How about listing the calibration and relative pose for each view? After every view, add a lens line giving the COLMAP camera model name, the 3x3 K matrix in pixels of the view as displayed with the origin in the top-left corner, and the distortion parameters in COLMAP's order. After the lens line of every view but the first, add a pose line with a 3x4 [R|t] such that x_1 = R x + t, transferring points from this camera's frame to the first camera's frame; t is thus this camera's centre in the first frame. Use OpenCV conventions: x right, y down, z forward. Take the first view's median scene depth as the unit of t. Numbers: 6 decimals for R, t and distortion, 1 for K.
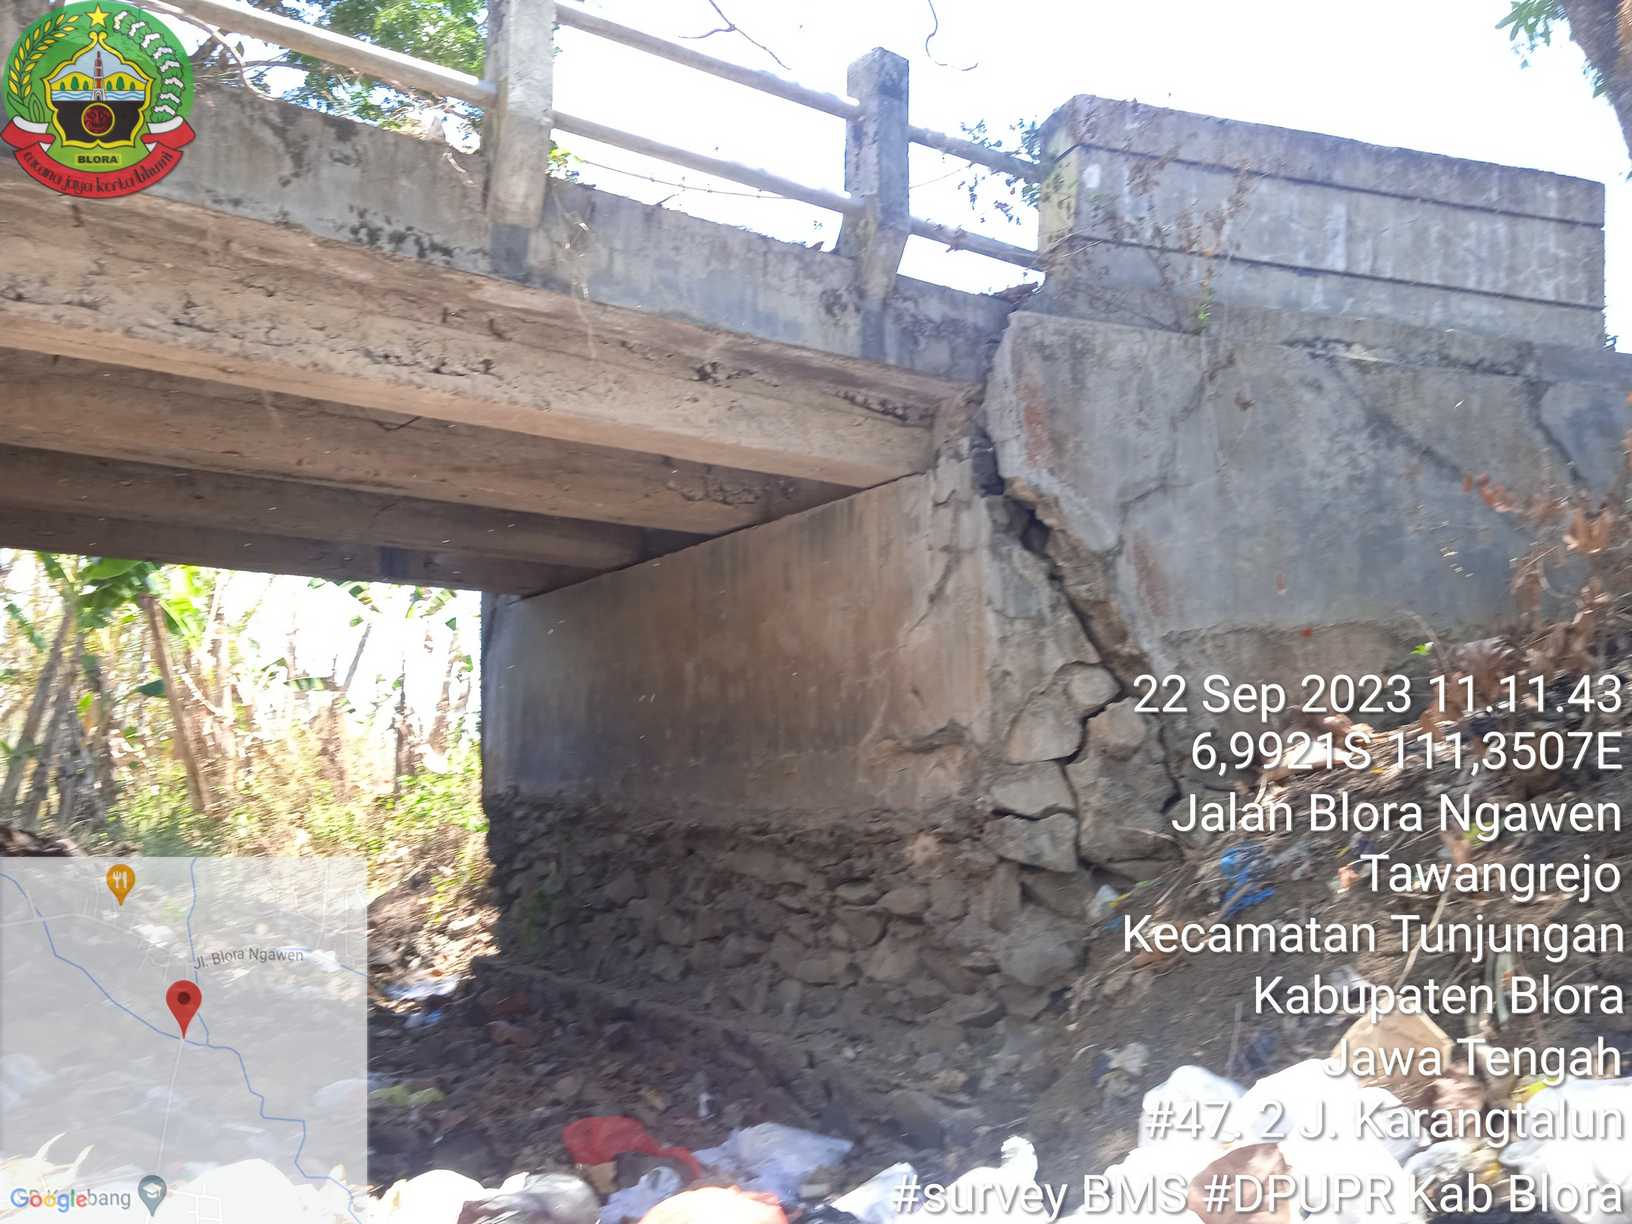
lens RADIAL K [[1342.1, 0, 831.6], [0, 1342.1, 652.1], [0, 0, 1]] dist [0.048148, -0.050847]
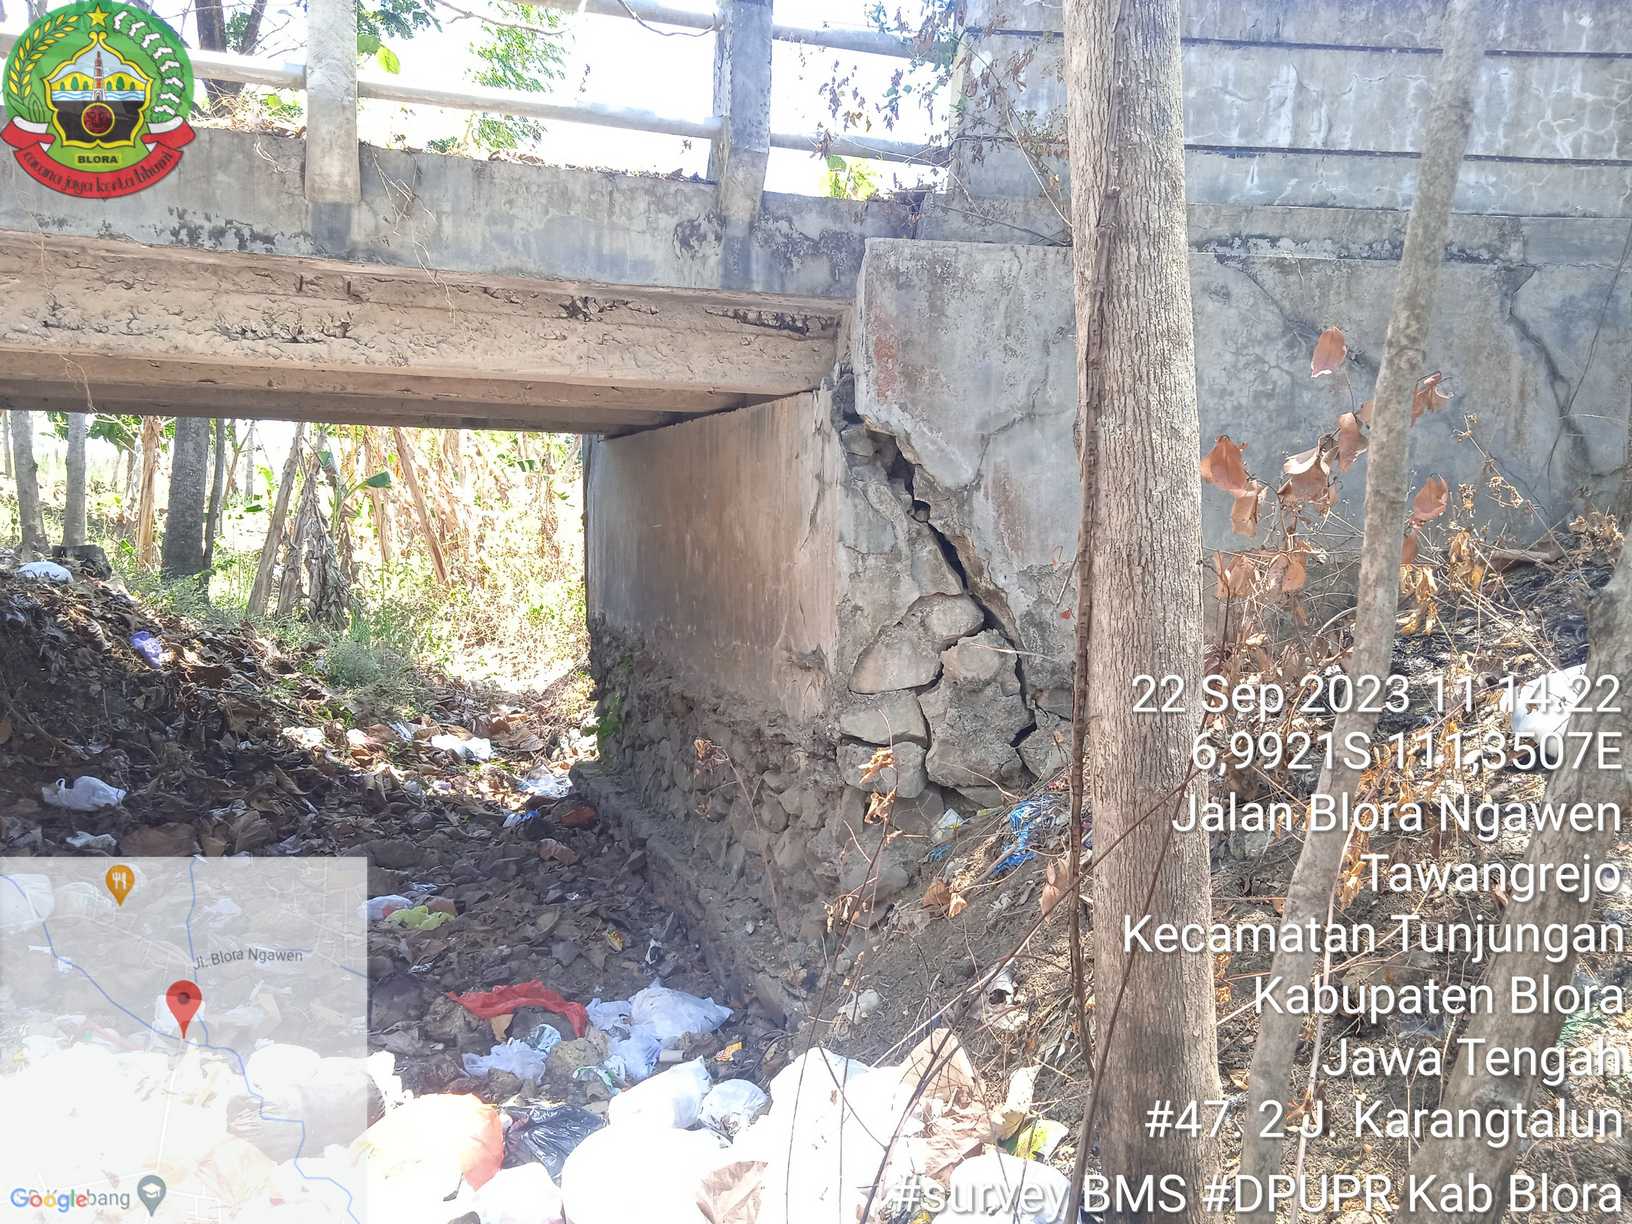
lens RADIAL K [[1342.1, 0, 834.9], [0, 1342.1, 659.8], [0, 0, 1]] dist [0.048148, -0.050847]
pose [[0.971113, 0.041352, -0.235010, 0.323983], [0.009494, 0.977394, 0.211210, -0.147727], [0.238432, -0.207340, 0.948768, 0.010058]]
